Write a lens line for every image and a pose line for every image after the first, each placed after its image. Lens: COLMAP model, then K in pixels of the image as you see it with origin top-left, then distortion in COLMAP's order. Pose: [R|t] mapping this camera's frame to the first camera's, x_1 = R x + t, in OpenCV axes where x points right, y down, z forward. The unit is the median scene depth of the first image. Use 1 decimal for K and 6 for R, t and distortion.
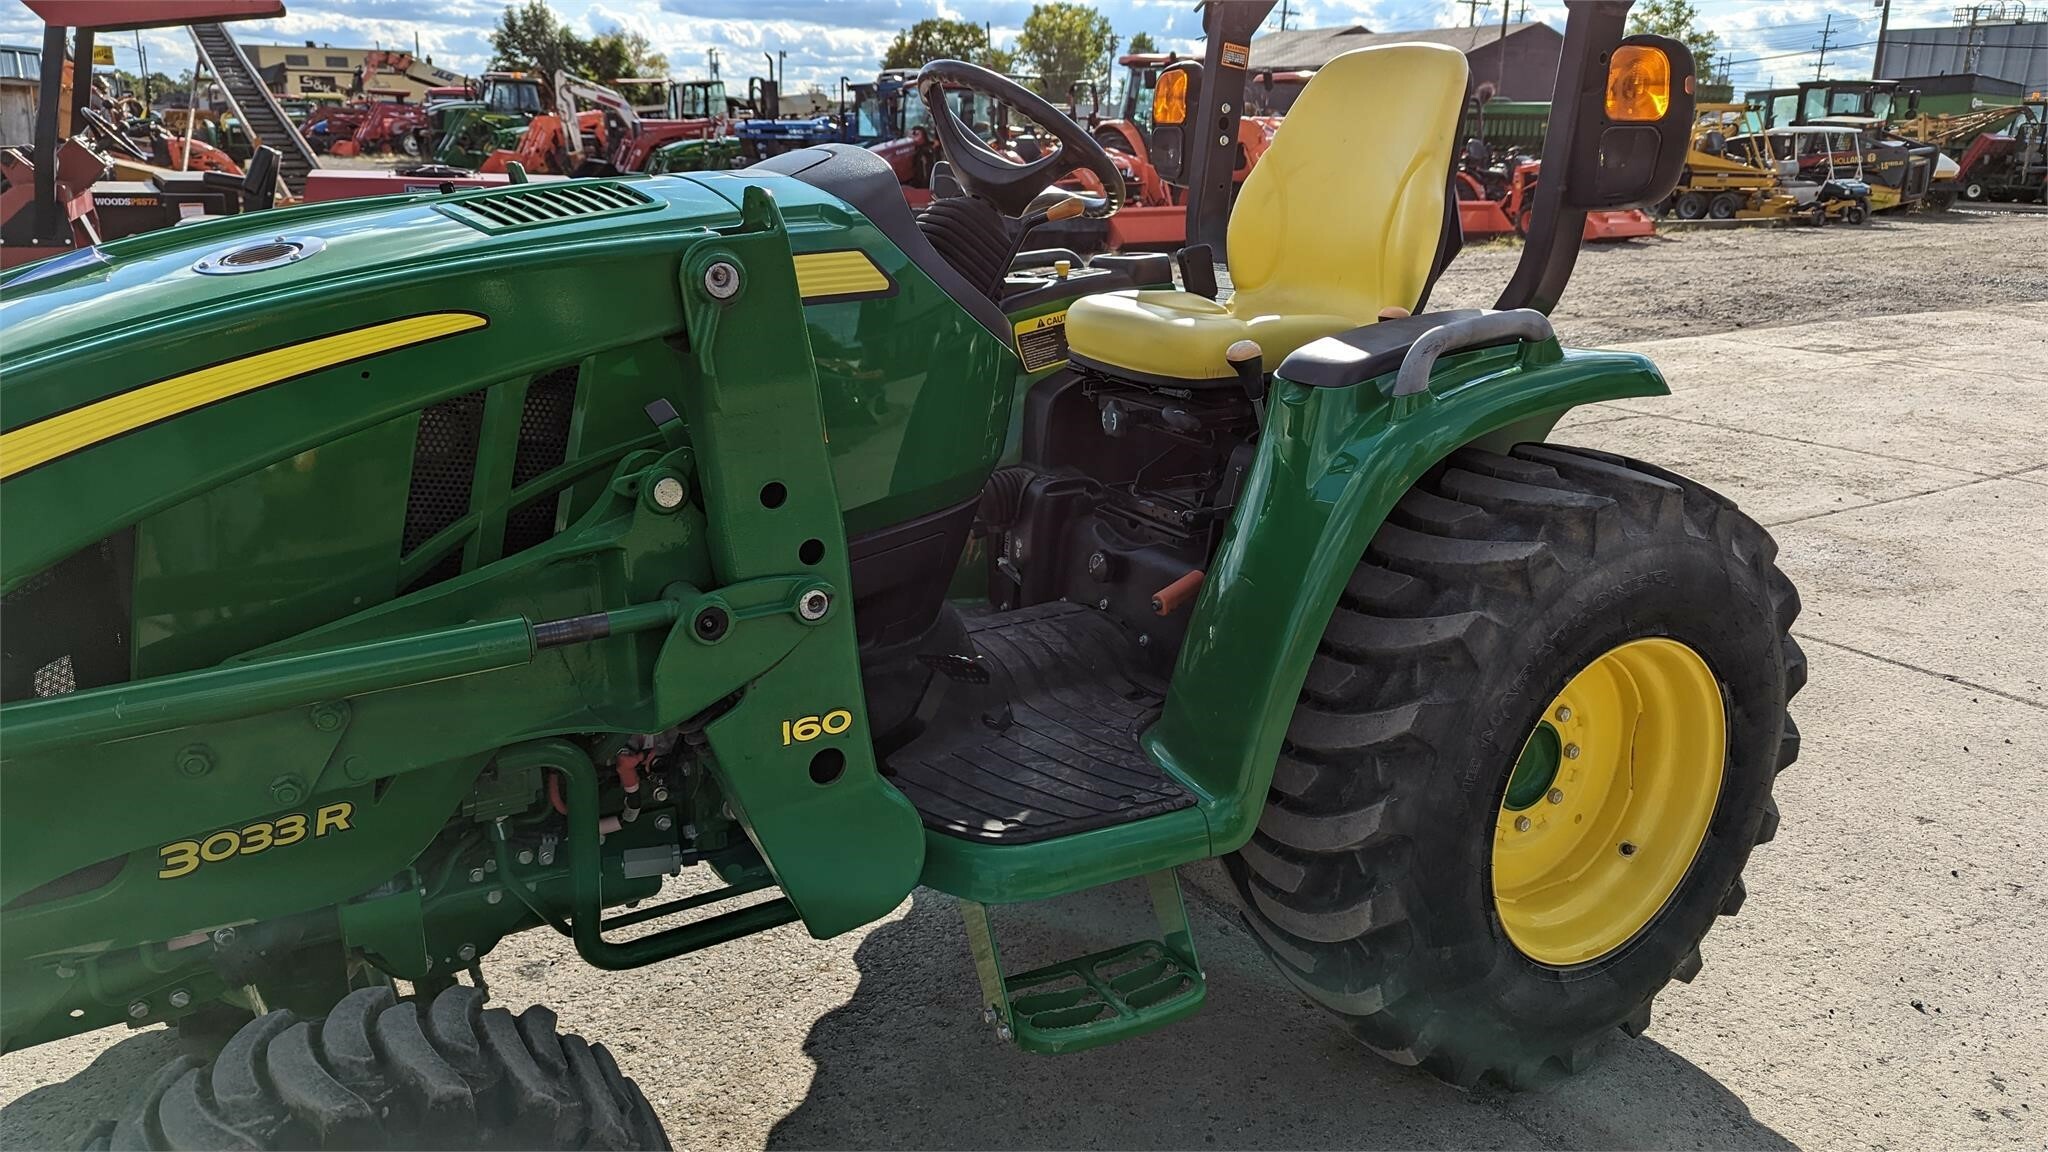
lens RADIAL K [[1449.4, 0, 1024.0], [0, 1449.4, 576.6], [0, 0, 1]] dist [0.062184, -0.060379]
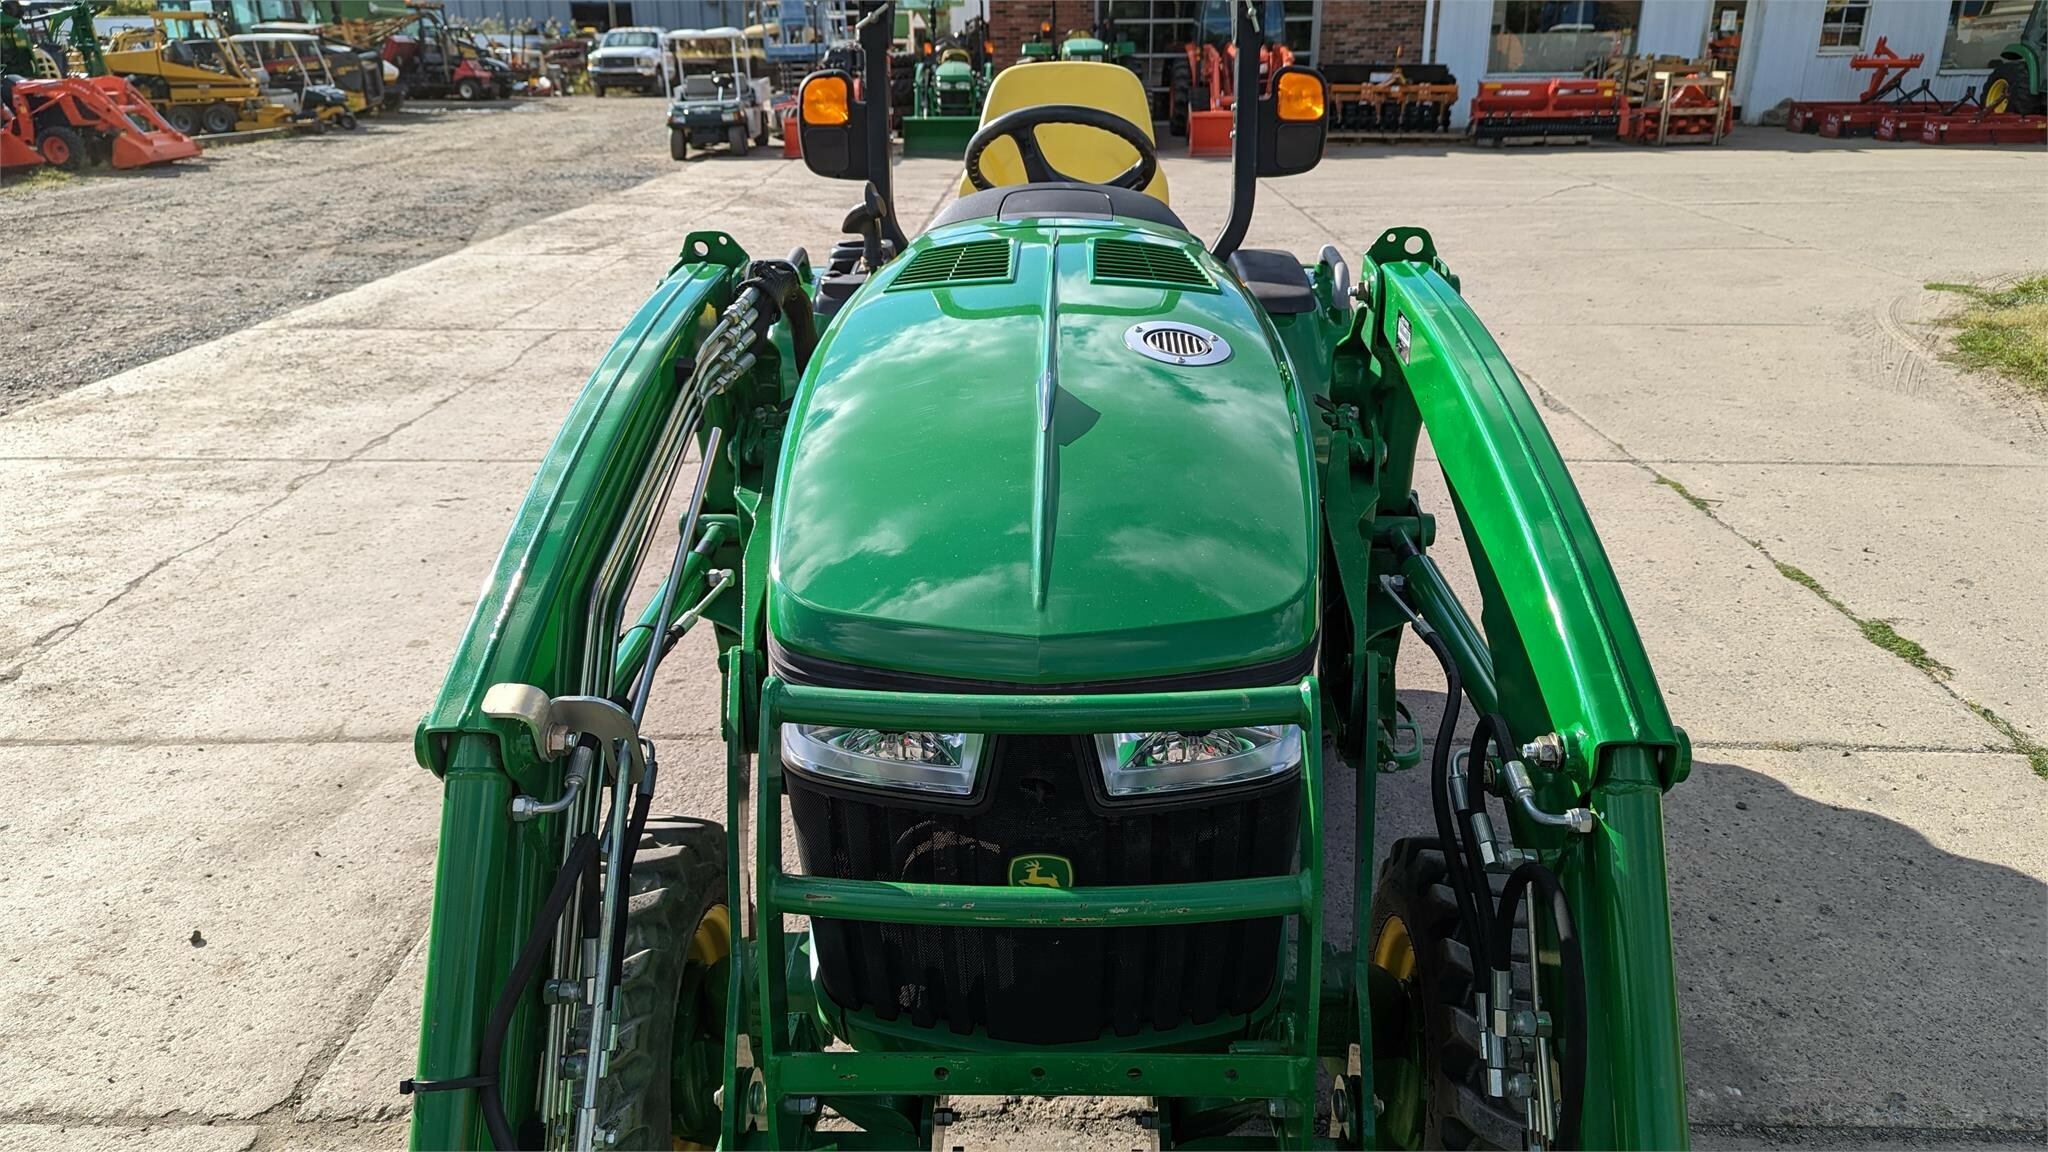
lens RADIAL K [[1449.4, 0, 1026.1], [0, 1449.4, 576.1], [0, 0, 1]] dist [0.062184, -0.060379]
pose [[0.538805, -0.307751, 0.784205, -0.123782], [0.257154, 0.946538, 0.194774, -0.024304], [-0.802222, 0.096717, 0.589140, 0.036524]]
